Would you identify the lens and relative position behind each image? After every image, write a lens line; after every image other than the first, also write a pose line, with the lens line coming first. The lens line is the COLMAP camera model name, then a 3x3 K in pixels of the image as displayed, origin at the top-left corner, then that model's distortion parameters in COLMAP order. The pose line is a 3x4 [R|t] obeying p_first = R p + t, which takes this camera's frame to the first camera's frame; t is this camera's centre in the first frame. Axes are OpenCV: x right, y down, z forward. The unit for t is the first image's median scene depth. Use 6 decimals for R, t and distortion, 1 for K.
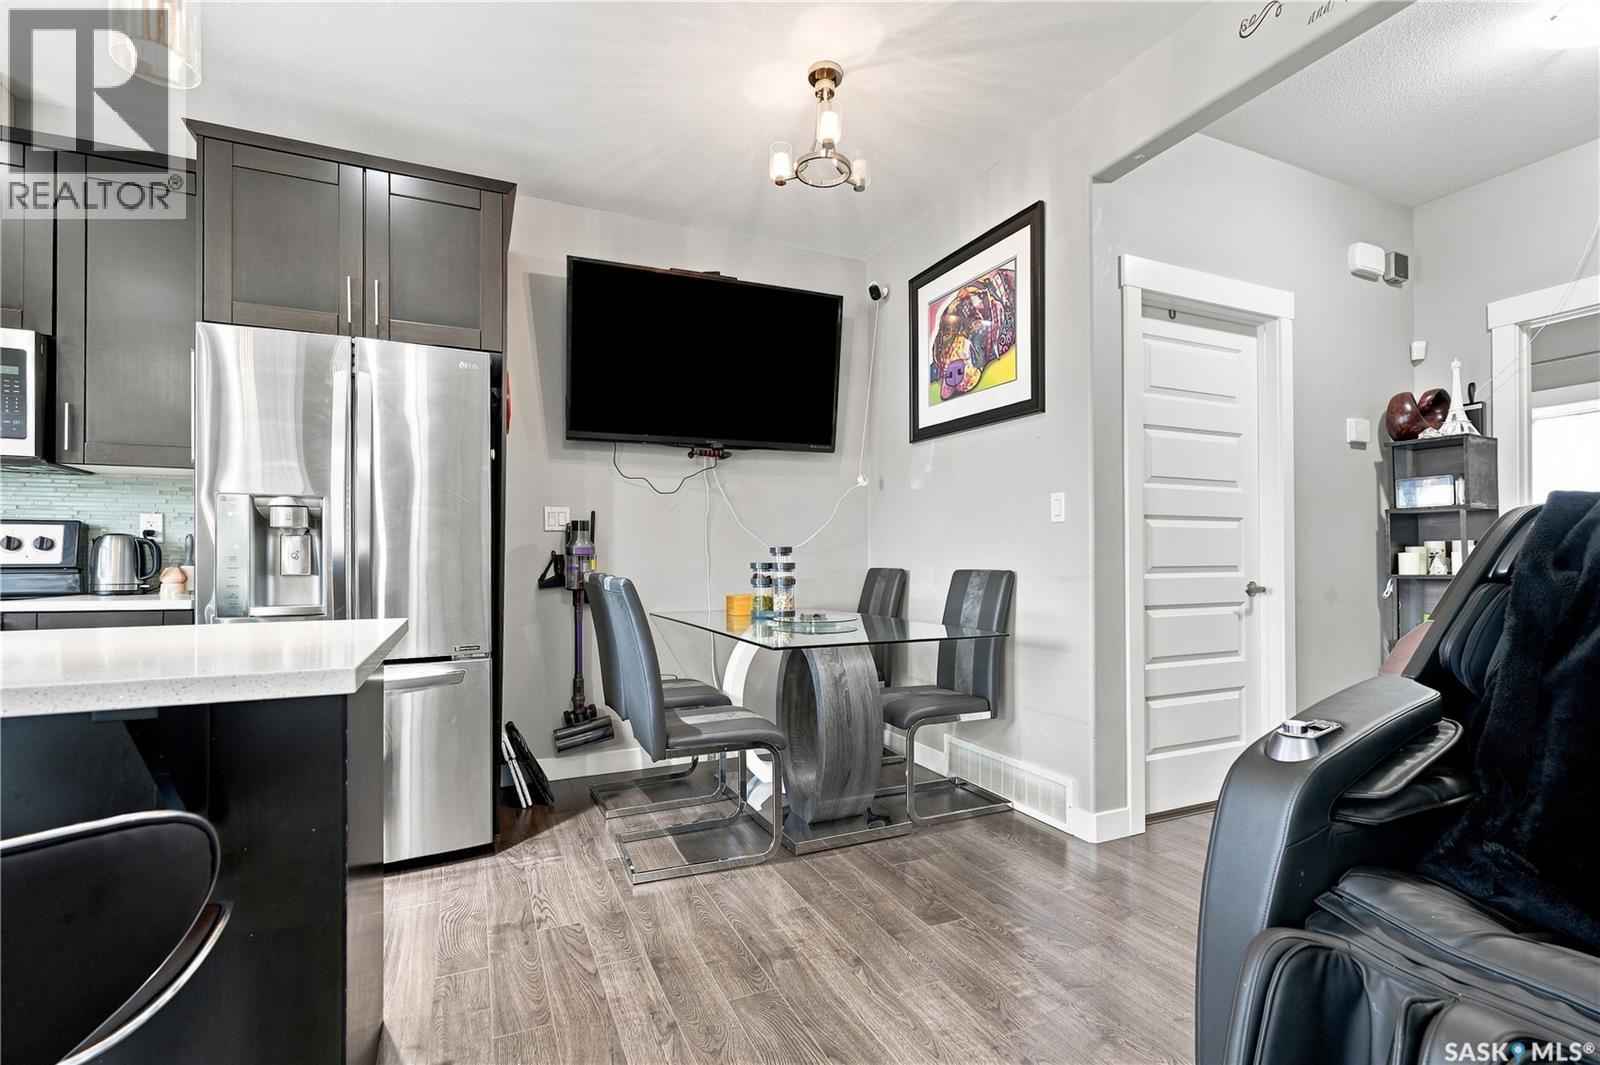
lens RADIAL K [[738.7, 0, 799.3], [0, 738.7, 559.9], [0, 0, 1]] dist [0.005548, 0.002651]
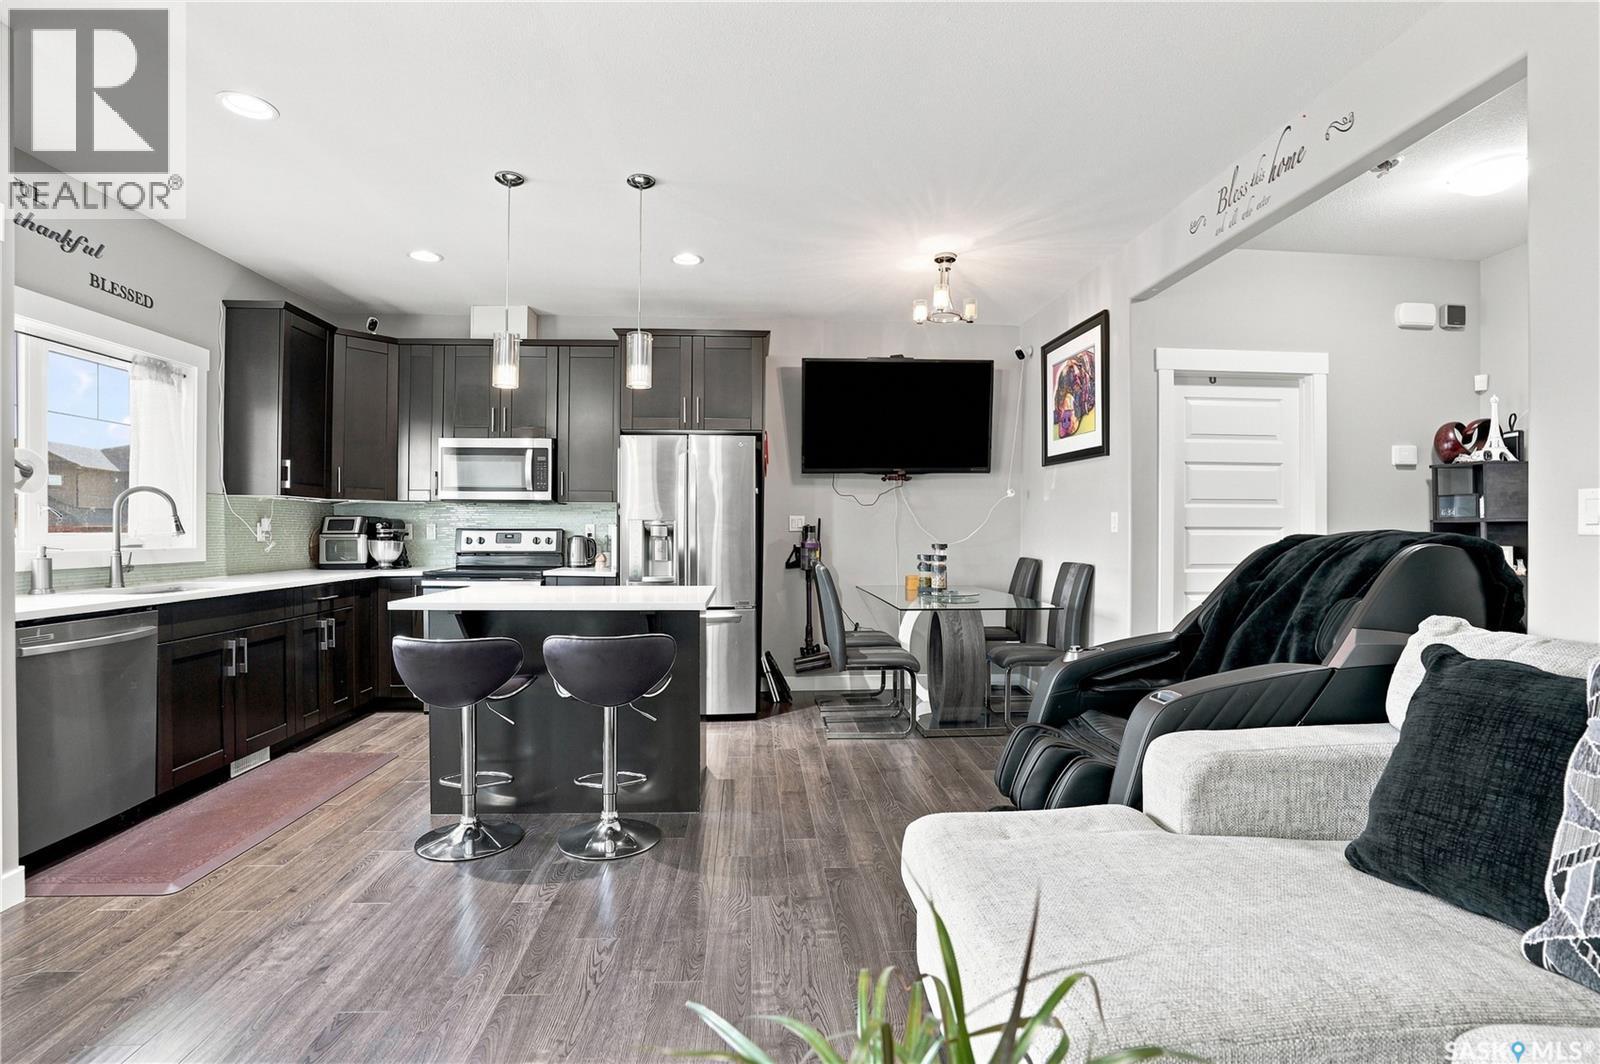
lens RADIAL K [[738.7, 0, 782.3], [0, 738.7, 535.9], [0, 0, 1]] dist [0.005548, 0.002651]
pose [[0.929150, 0.006247, -0.369651, 0.265245], [-0.004133, 0.999970, 0.006509, -0.048174], [0.369681, -0.004520, 0.929148, -0.553802]]
